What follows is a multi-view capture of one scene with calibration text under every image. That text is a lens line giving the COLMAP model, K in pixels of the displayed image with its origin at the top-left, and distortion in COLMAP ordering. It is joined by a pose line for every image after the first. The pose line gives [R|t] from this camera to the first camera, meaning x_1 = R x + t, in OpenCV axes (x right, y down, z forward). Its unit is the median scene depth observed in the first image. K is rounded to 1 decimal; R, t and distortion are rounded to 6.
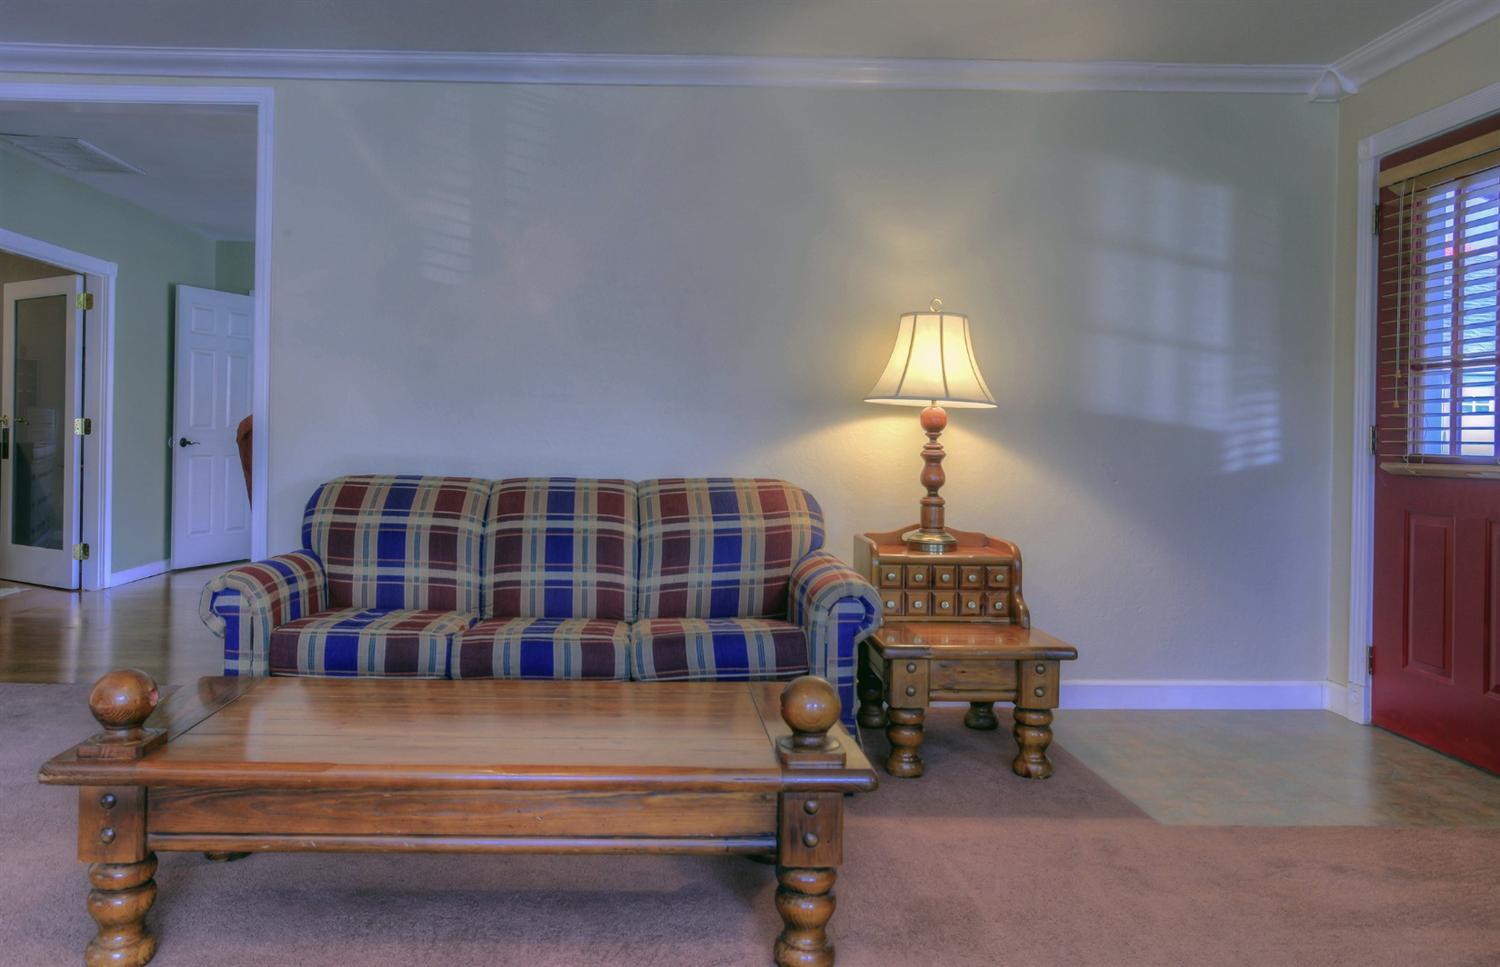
lens RADIAL K [[1092.9, 0, 686.6], [0, 1092.9, 409.3], [0, 0, 1]] dist [-0.004771, 0.000360]
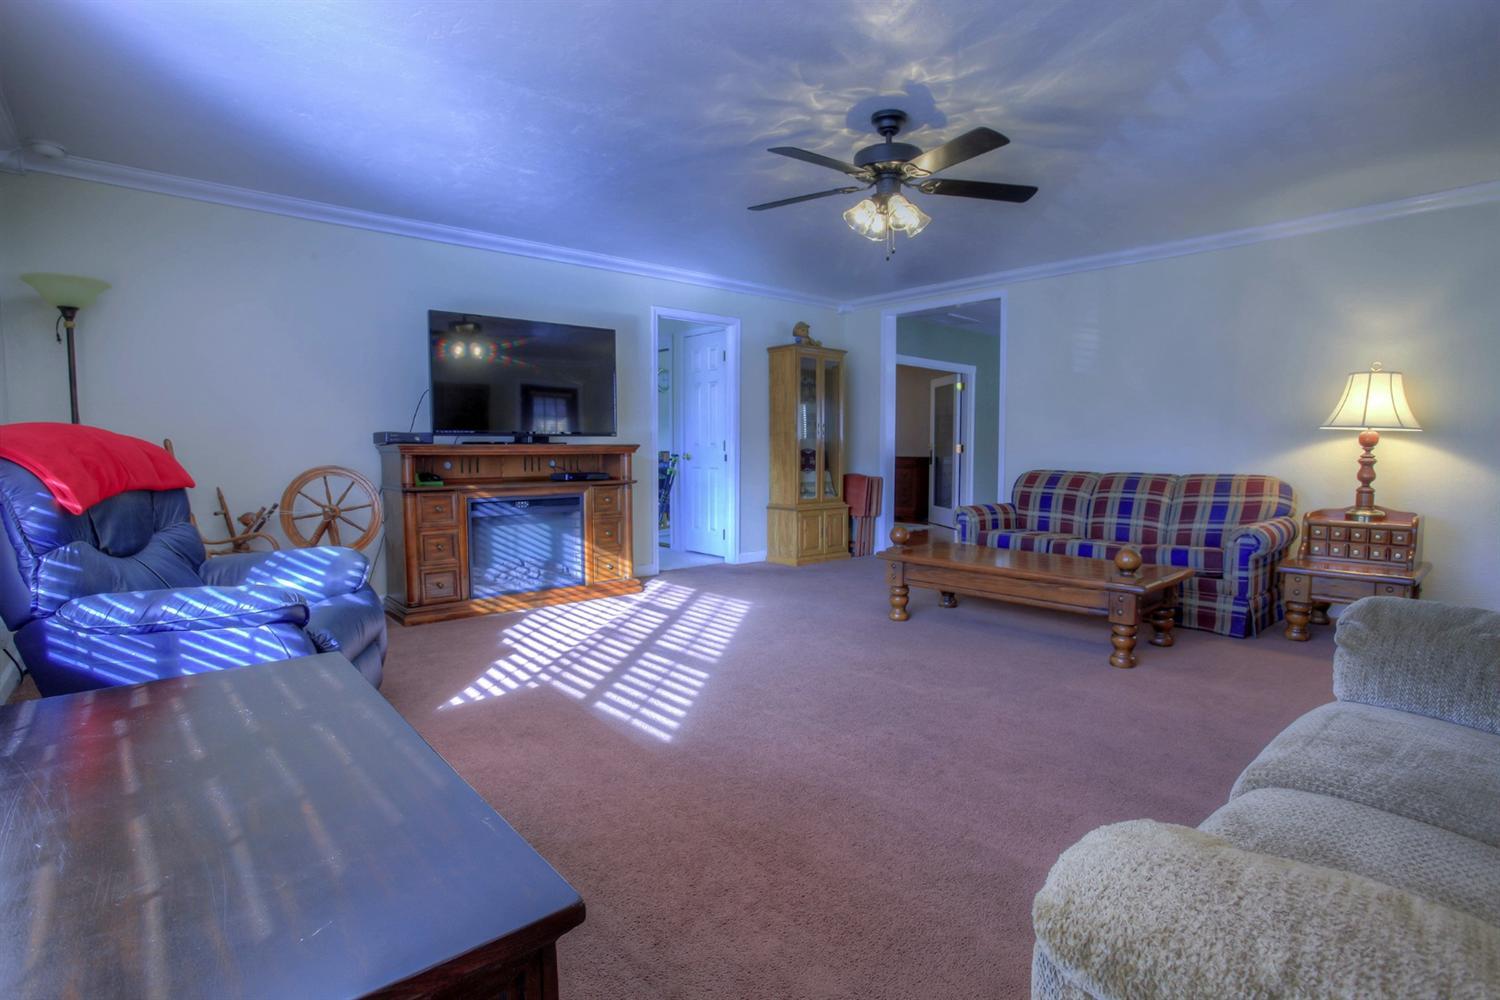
lens RADIAL K [[736.1, 0, 749.1], [0, 736.1, 503.4], [0, 0, 1]] dist [0.000314, 0.000049]
pose [[0.652790, 0.046916, -0.756085, 0.451726], [0.021573, 0.996524, 0.080462, -0.002745], [0.757232, -0.068836, 0.649508, -0.390896]]
